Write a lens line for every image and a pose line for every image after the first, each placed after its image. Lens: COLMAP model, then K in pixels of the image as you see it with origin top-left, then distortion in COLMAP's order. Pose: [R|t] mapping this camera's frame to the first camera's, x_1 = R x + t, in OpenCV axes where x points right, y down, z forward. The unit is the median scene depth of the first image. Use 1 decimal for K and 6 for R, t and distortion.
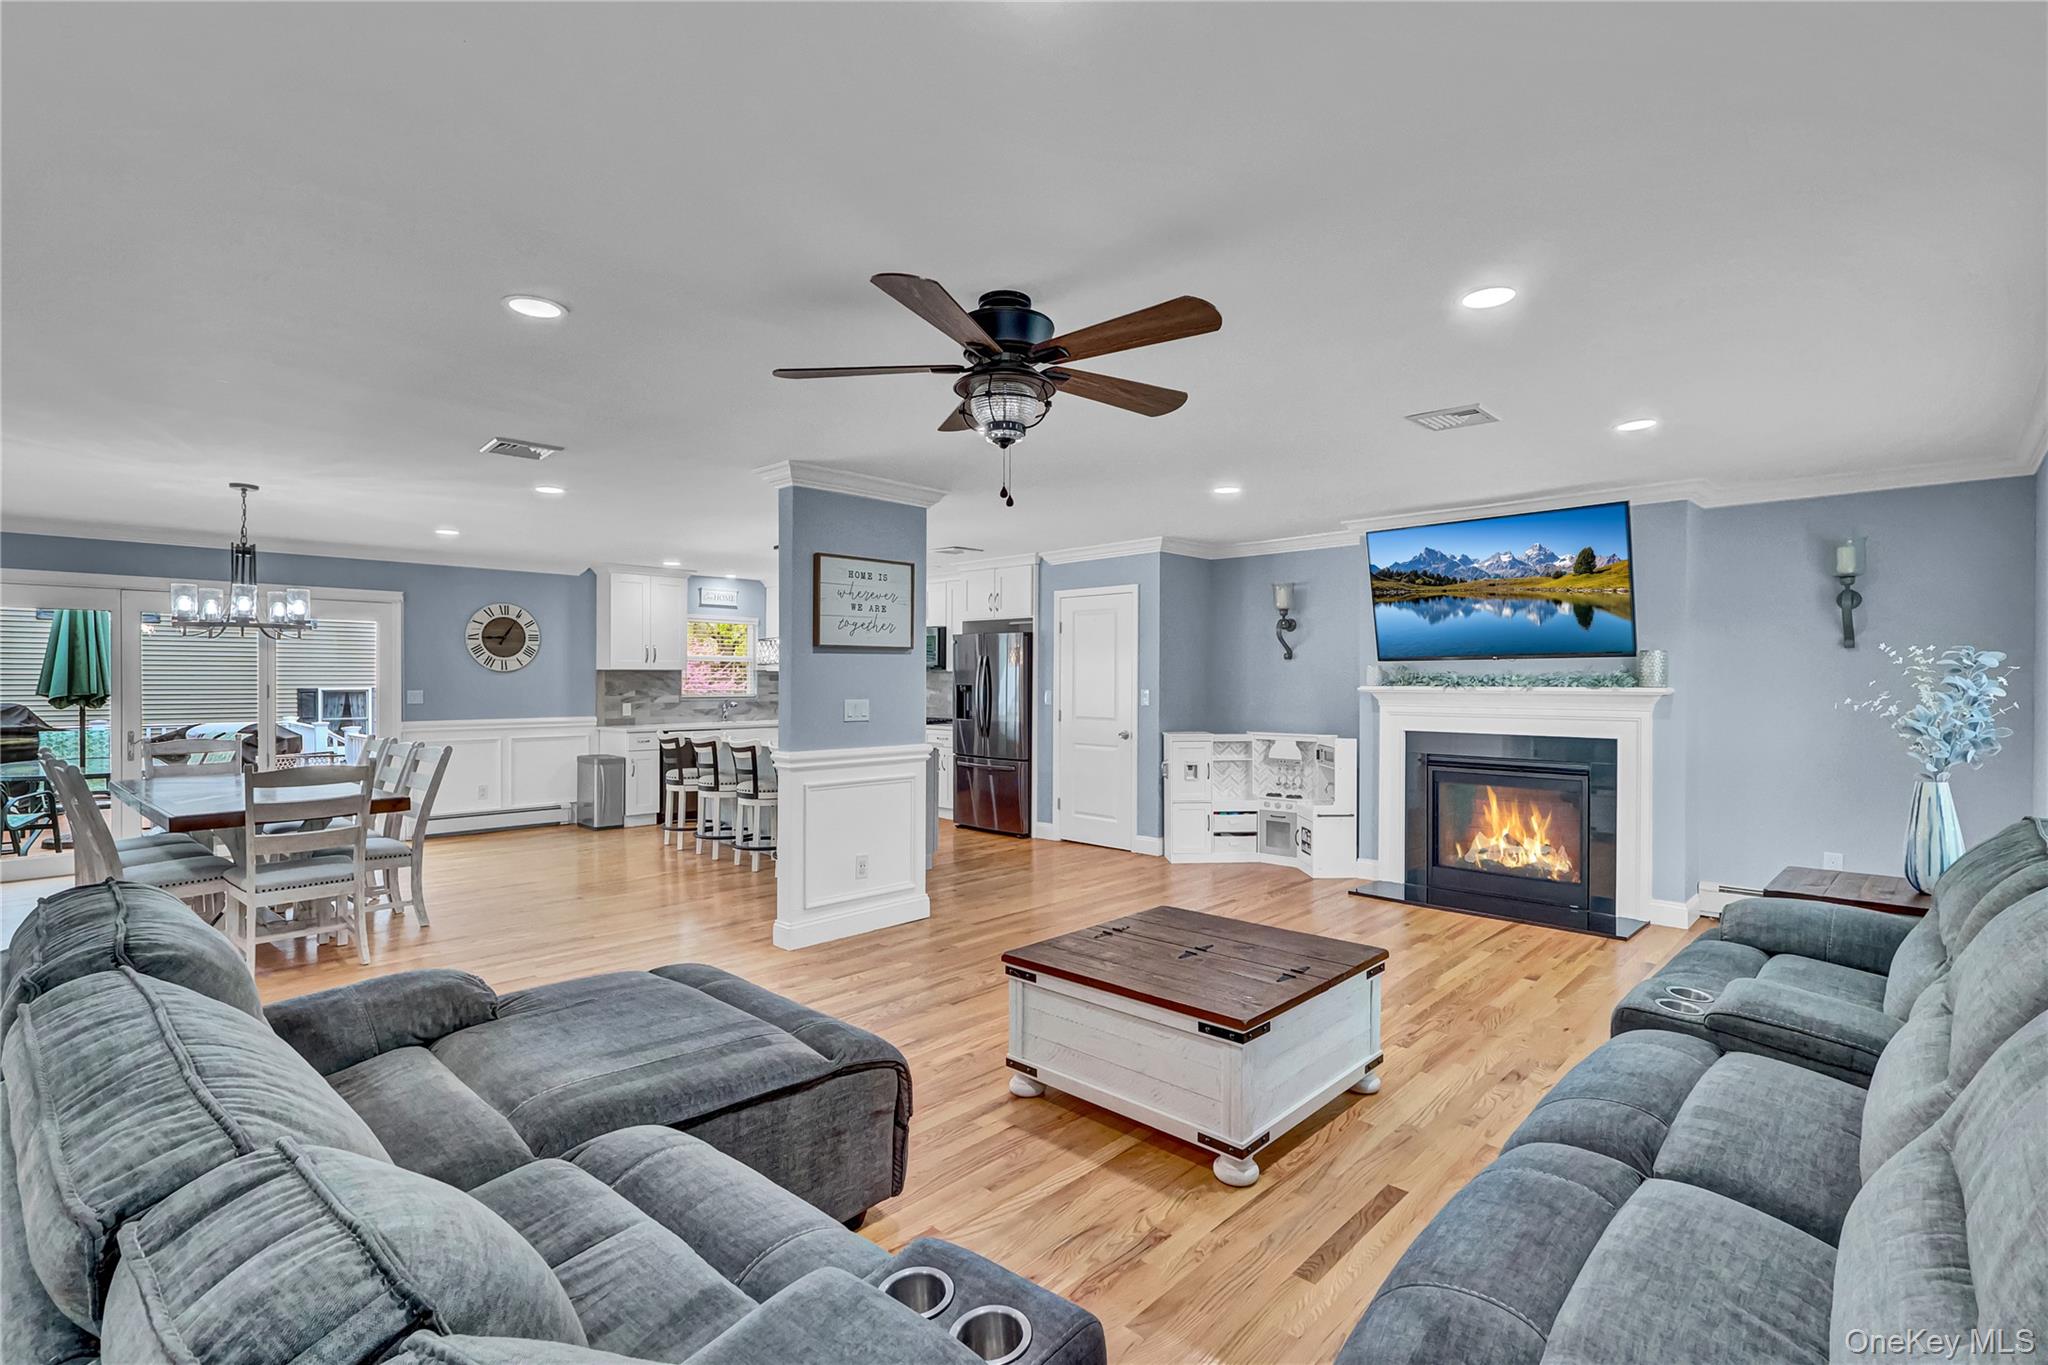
lens RADIAL K [[946.8, 0, 1020.0], [0, 946.8, 679.9], [0, 0, 1]] dist [-0.002477, 0.000222]
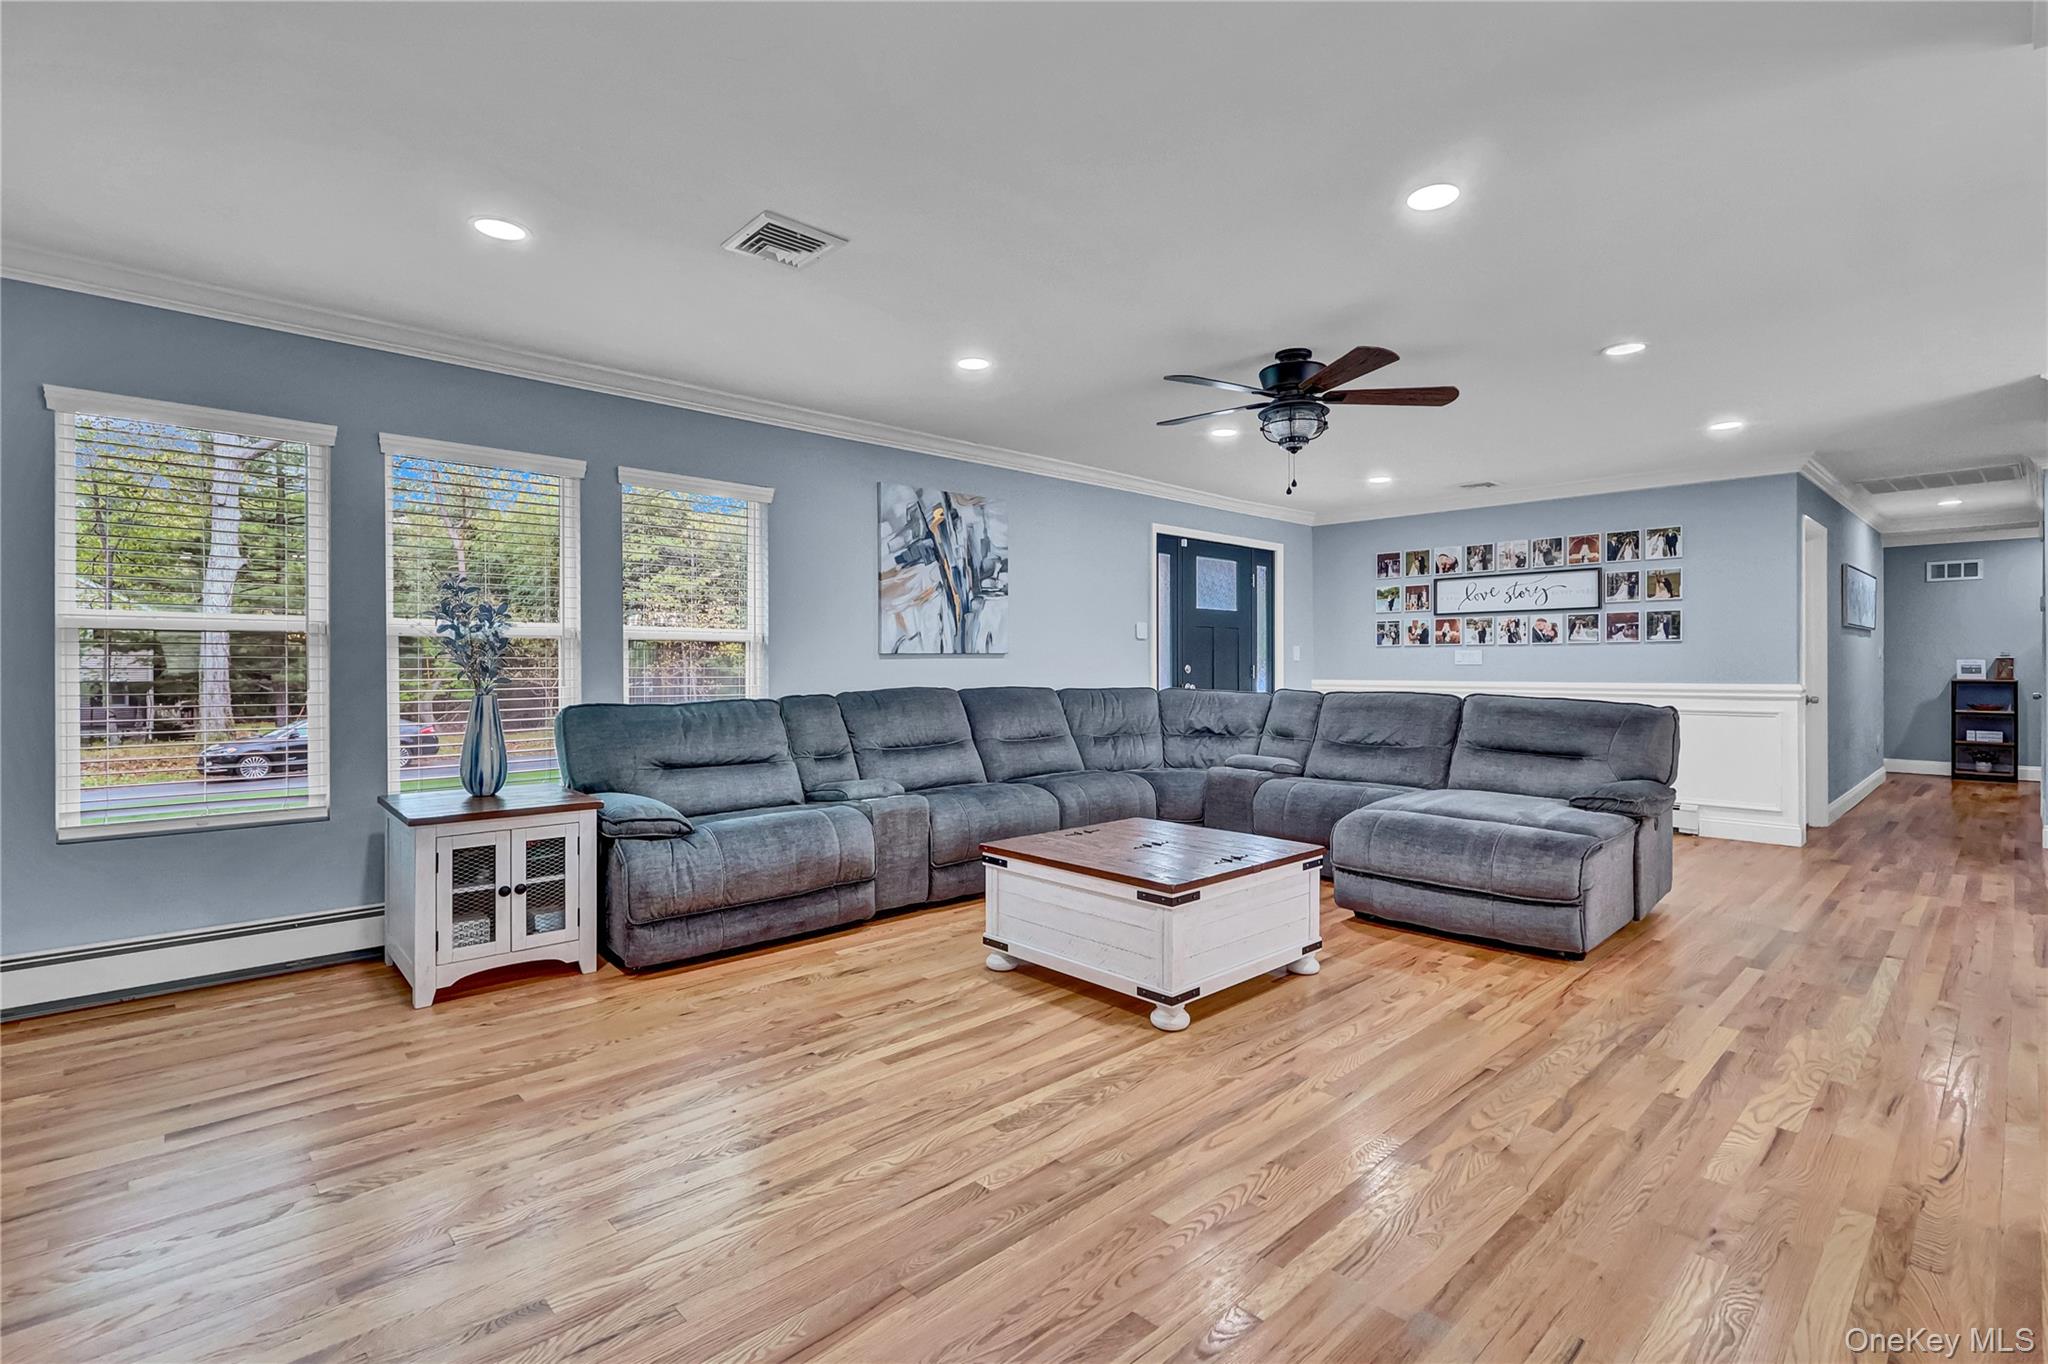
lens RADIAL K [[953.4, 0, 1025.2], [0, 953.4, 667.6], [0, 0, 1]] dist [-0.001725, -0.000036]
pose [[-0.998622, 0.001306, 0.052462, 0.126517], [0.001335, 0.999999, 0.000521, 0.034385], [-0.052461, 0.000590, -0.998623, 0.960855]]
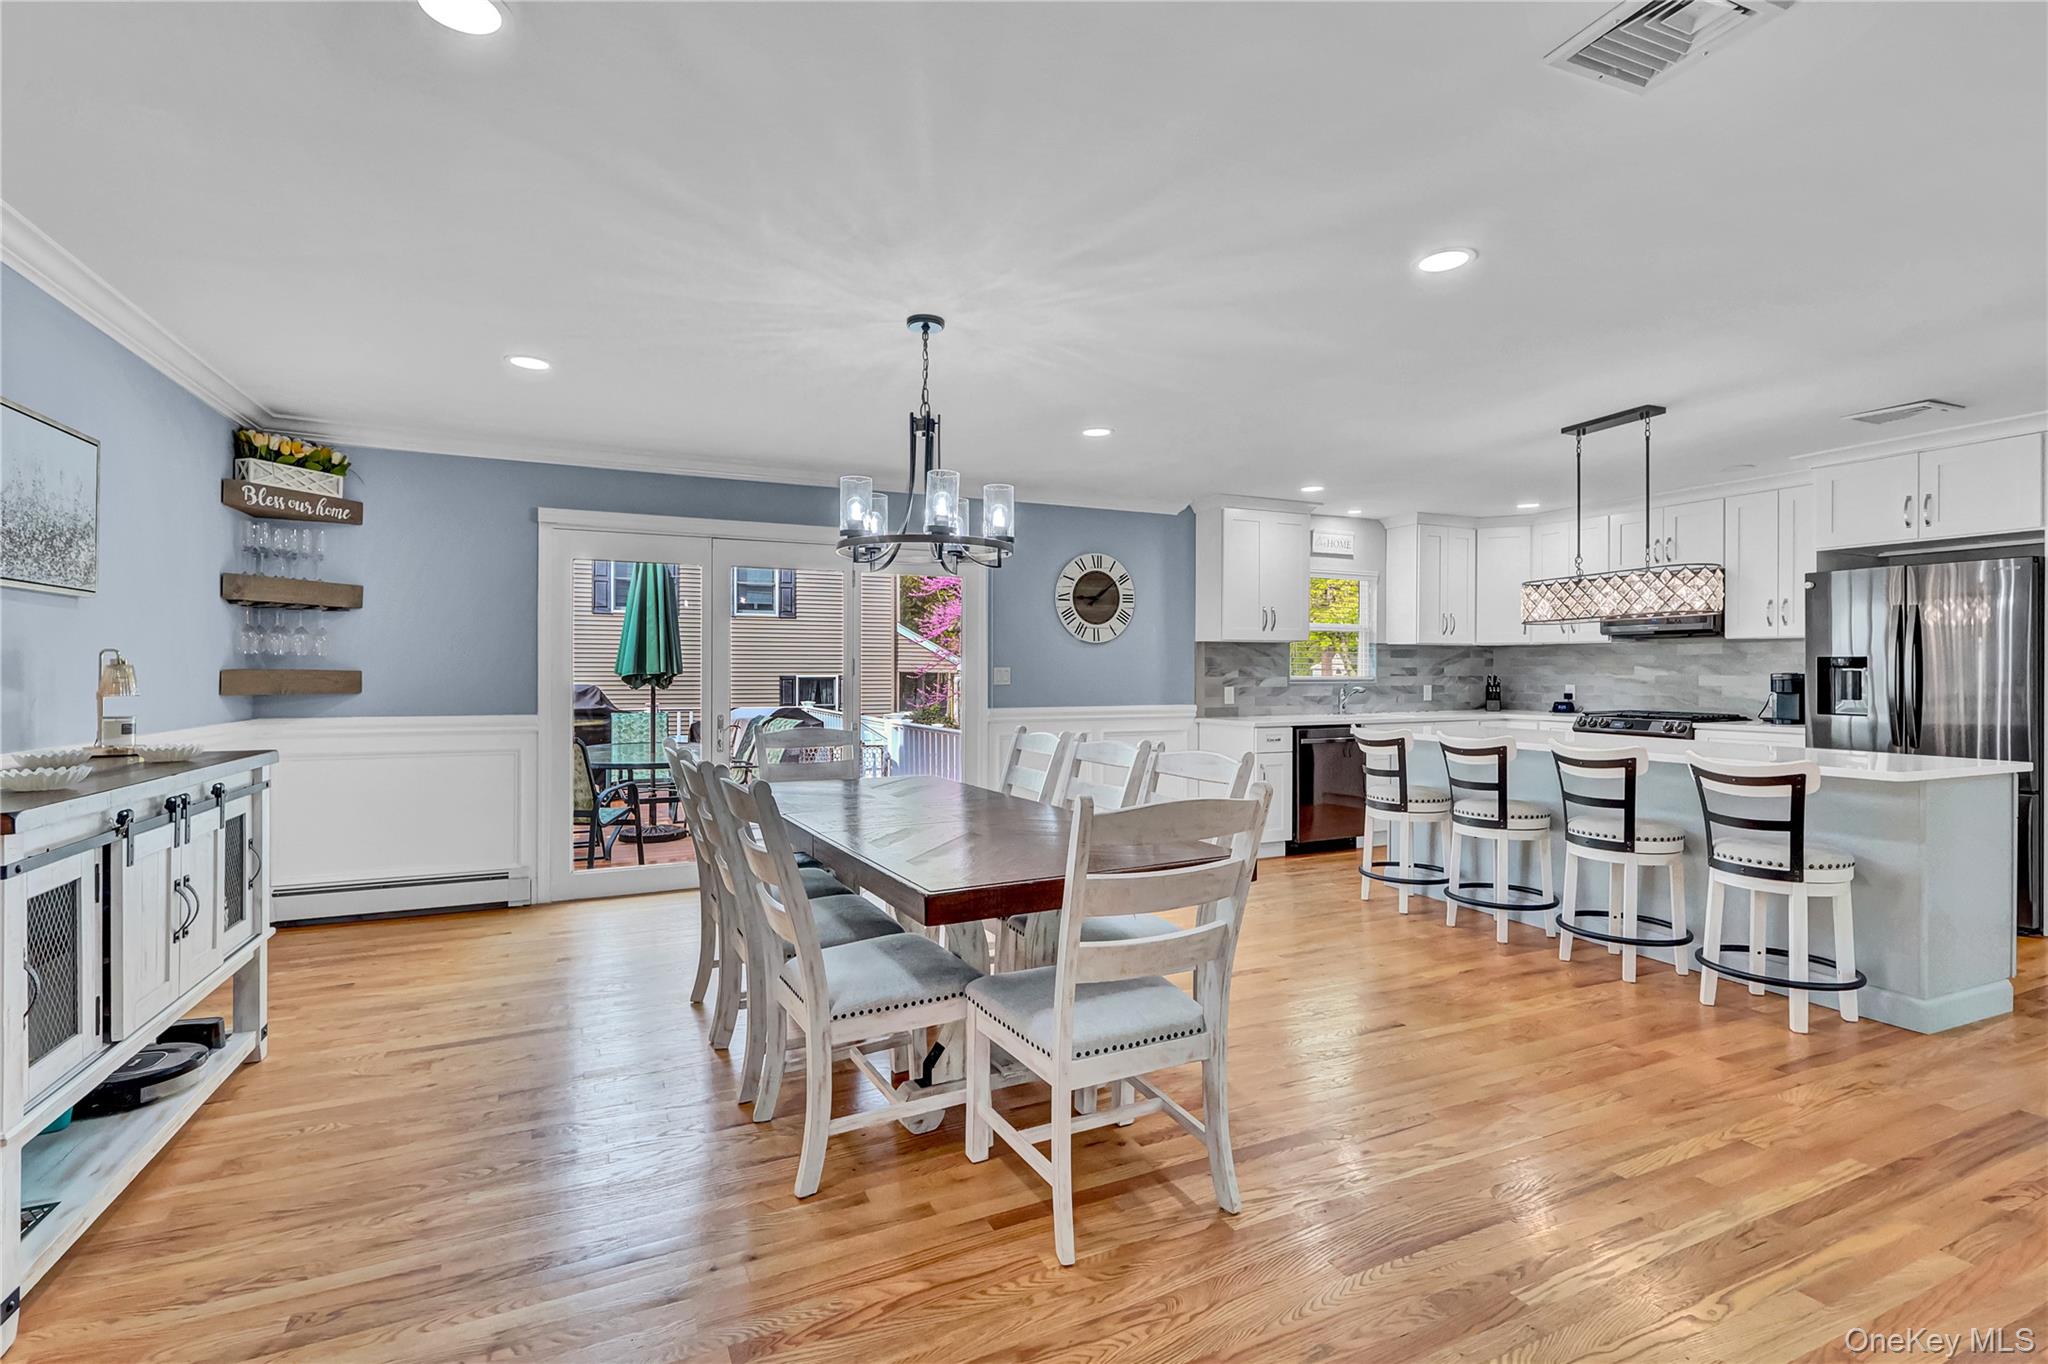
lens RADIAL K [[960.8, 0, 1021.9], [0, 960.8, 677.2], [0, 0, 1]] dist [-0.000281, 0.000525]
pose [[0.930839, 0.001218, -0.365428, -0.399660], [0.000522, 0.999989, 0.004663, 0.018472], [0.365430, -0.004531, 0.930828, 0.328871]]
